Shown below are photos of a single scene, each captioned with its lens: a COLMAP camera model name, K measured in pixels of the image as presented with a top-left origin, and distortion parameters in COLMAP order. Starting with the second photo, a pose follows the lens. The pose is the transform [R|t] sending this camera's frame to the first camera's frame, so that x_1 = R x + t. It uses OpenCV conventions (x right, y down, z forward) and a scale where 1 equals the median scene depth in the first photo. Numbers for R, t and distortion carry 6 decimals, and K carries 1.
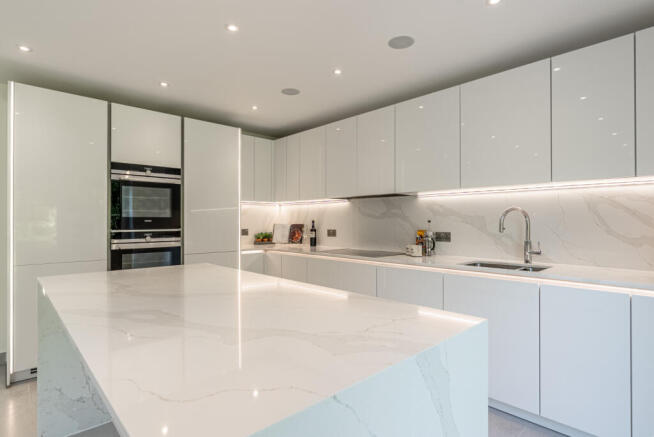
lens RADIAL K [[350.5, 0, 326.2], [0, 350.5, 216.0], [0, 0, 1]] dist [0.001216, -0.001174]
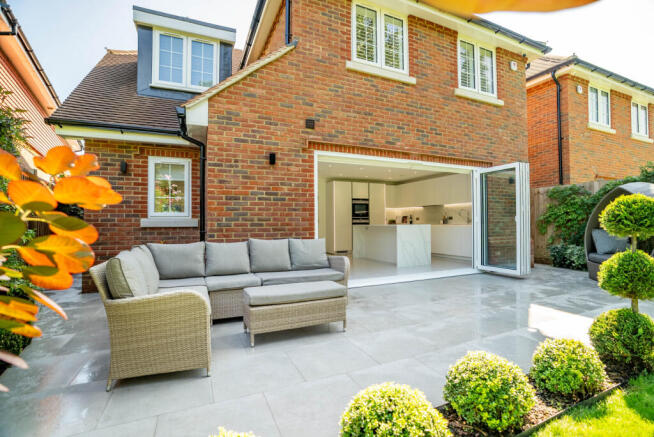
lens RADIAL K [[306.4, 0, 333.8], [0, 306.4, 220.5], [0, 0, 1]] dist [-0.004814, -0.000009]
pose [[0.950559, -0.006992, -0.310464, 0.168325], [0.010942, 0.999880, 0.010982, 0.033745], [0.310350, -0.013836, 0.950522, -1.851221]]
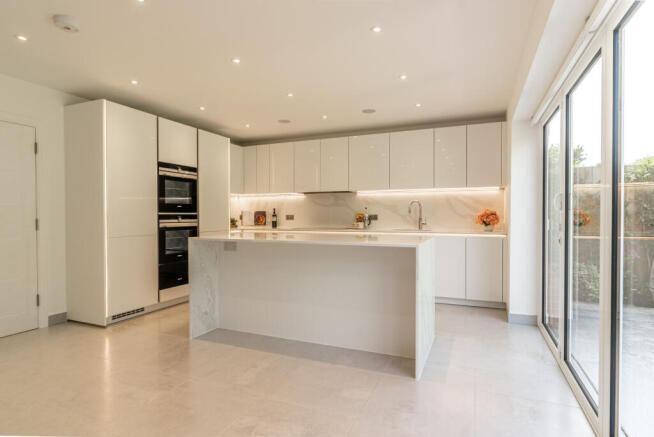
lens RADIAL K [[344.5, 0, 325.1], [0, 344.5, 221.0], [0, 0, 1]] dist [-0.039845, -0.000197]
pose [[0.918651, -0.005844, 0.395026, -0.484581], [-0.006106, 0.999561, 0.028986, 0.026852], [-0.395022, -0.029040, 0.918213, -0.394414]]
